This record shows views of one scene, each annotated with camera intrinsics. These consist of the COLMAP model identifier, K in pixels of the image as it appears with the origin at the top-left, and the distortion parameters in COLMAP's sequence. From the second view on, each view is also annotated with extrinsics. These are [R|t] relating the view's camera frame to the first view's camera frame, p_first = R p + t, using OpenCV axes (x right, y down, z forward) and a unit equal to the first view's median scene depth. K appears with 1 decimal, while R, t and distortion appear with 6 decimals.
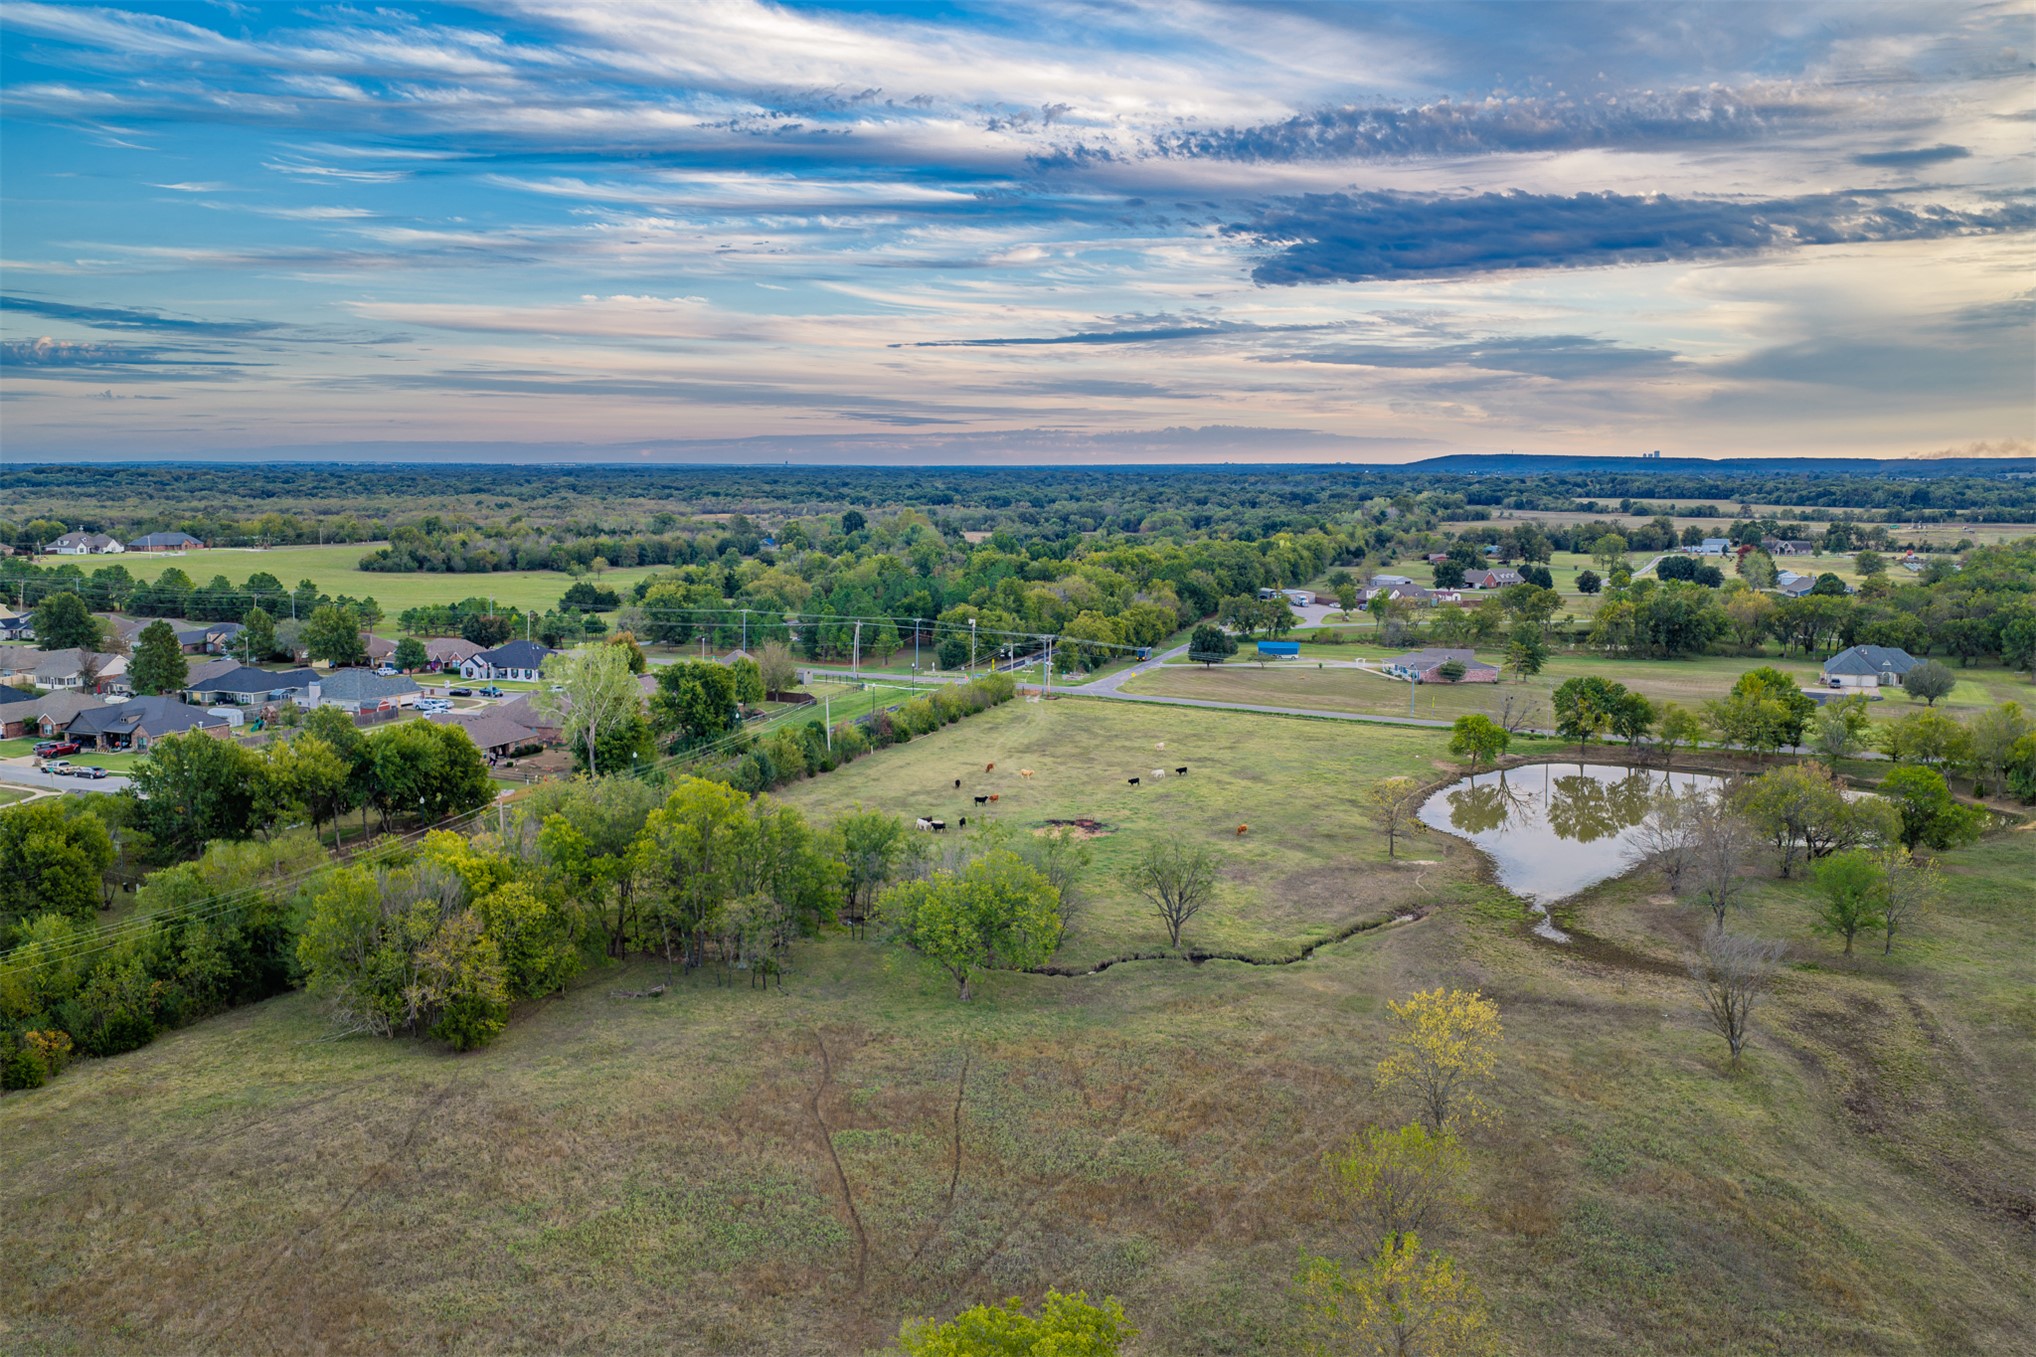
lens RADIAL K [[1688.0, 0, 1025.3], [0, 1688.0, 683.2], [0, 0, 1]] dist [0.008960, -0.014927]
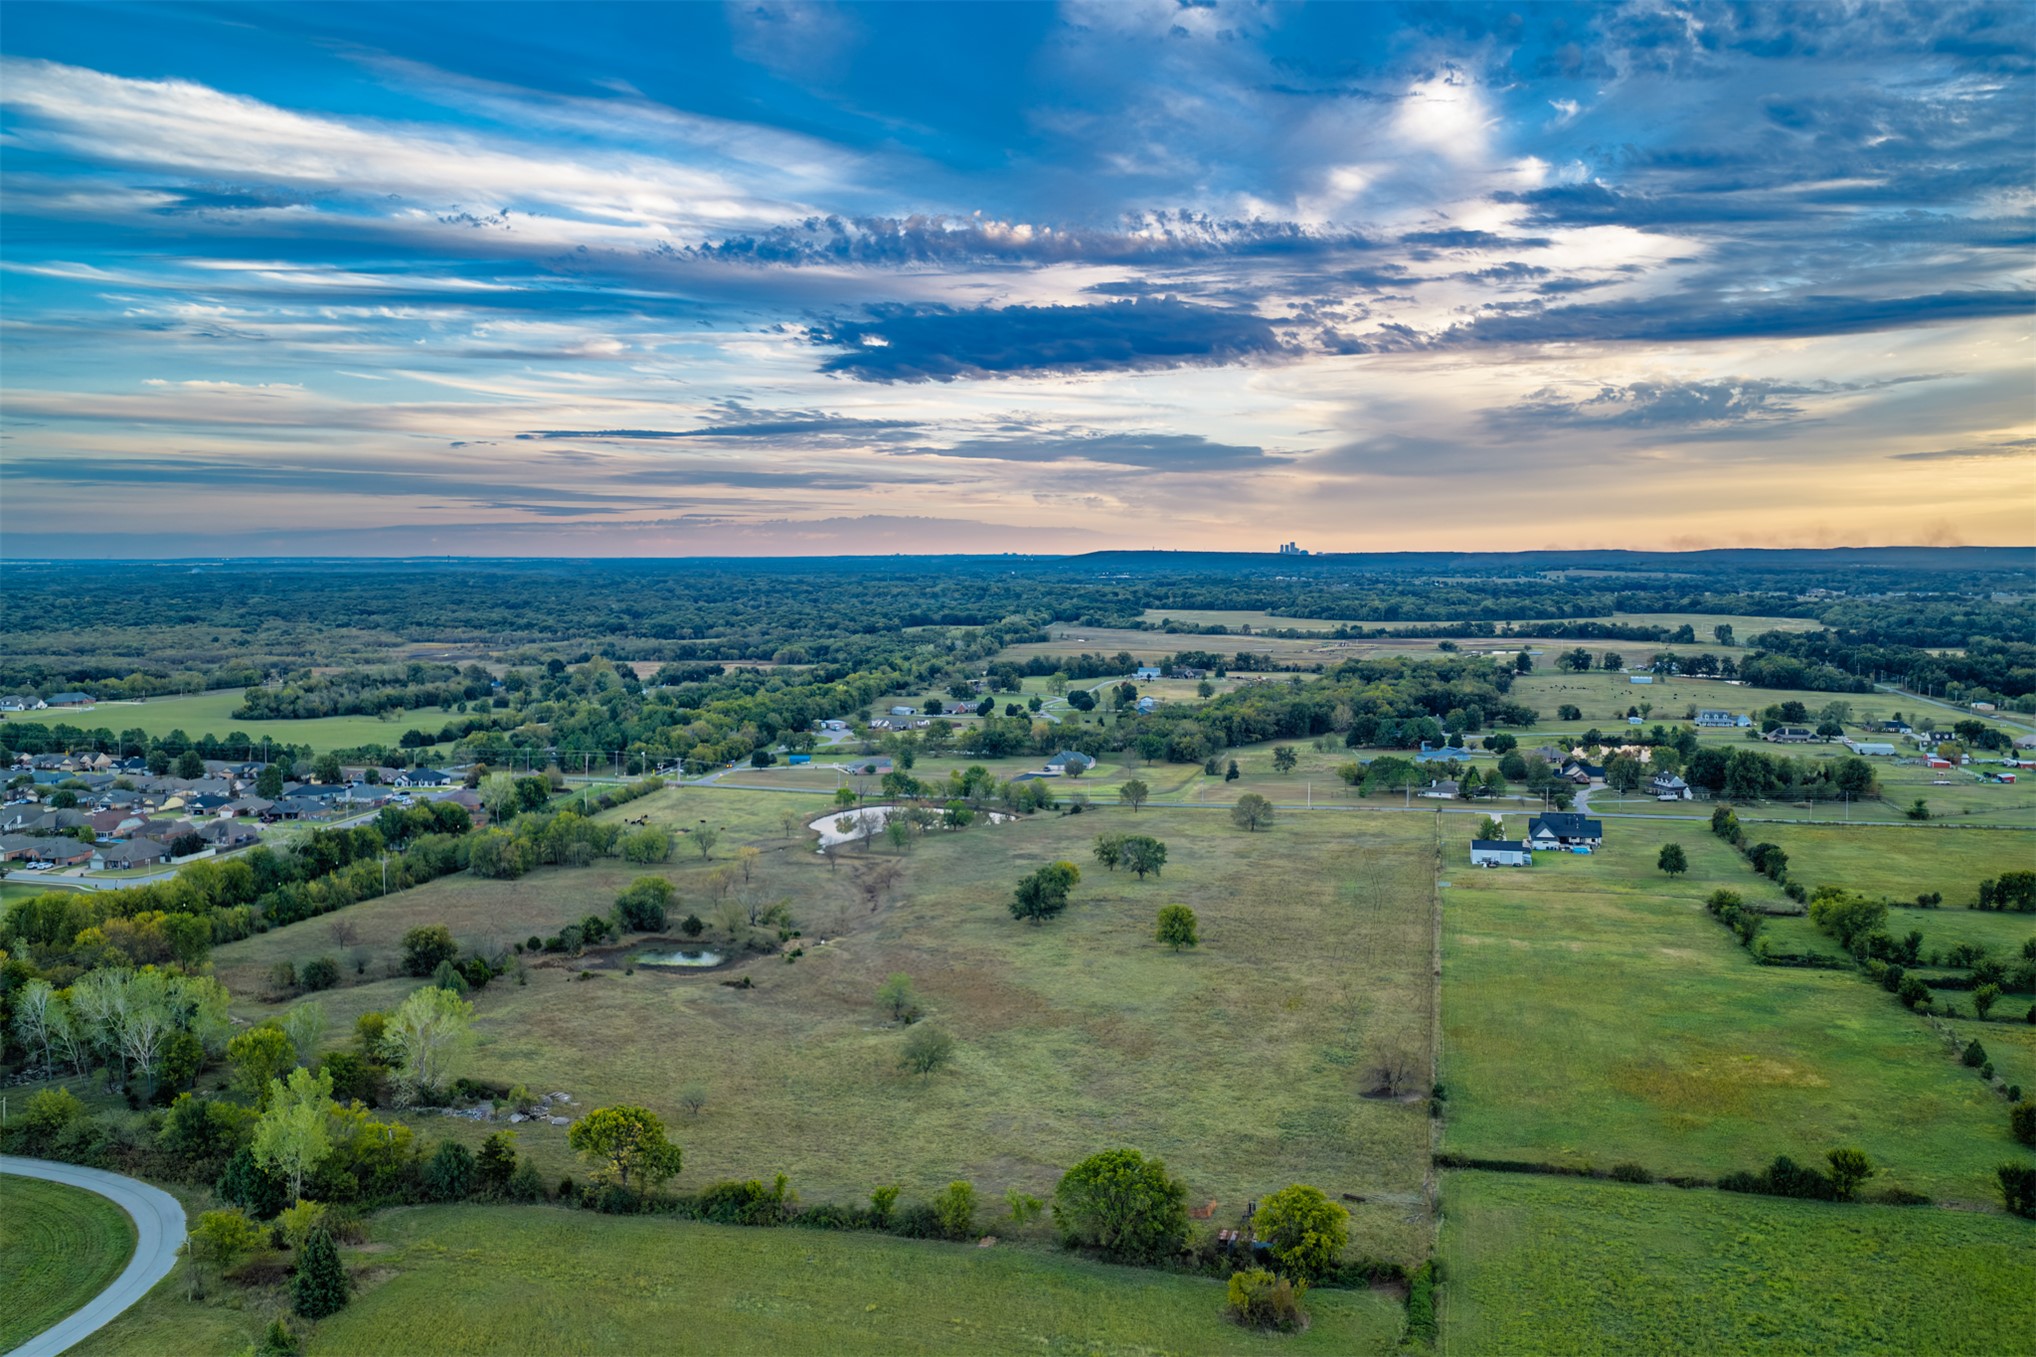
lens RADIAL K [[1688.0, 0, 1025.3], [0, 1688.0, 683.2], [0, 0, 1]] dist [0.008960, -0.014927]
pose [[0.981898, -0.019909, 0.188360, 0.040645], [0.029653, 0.998356, -0.049057, -0.004627], [-0.187073, 0.053755, 0.980874, -1.140535]]
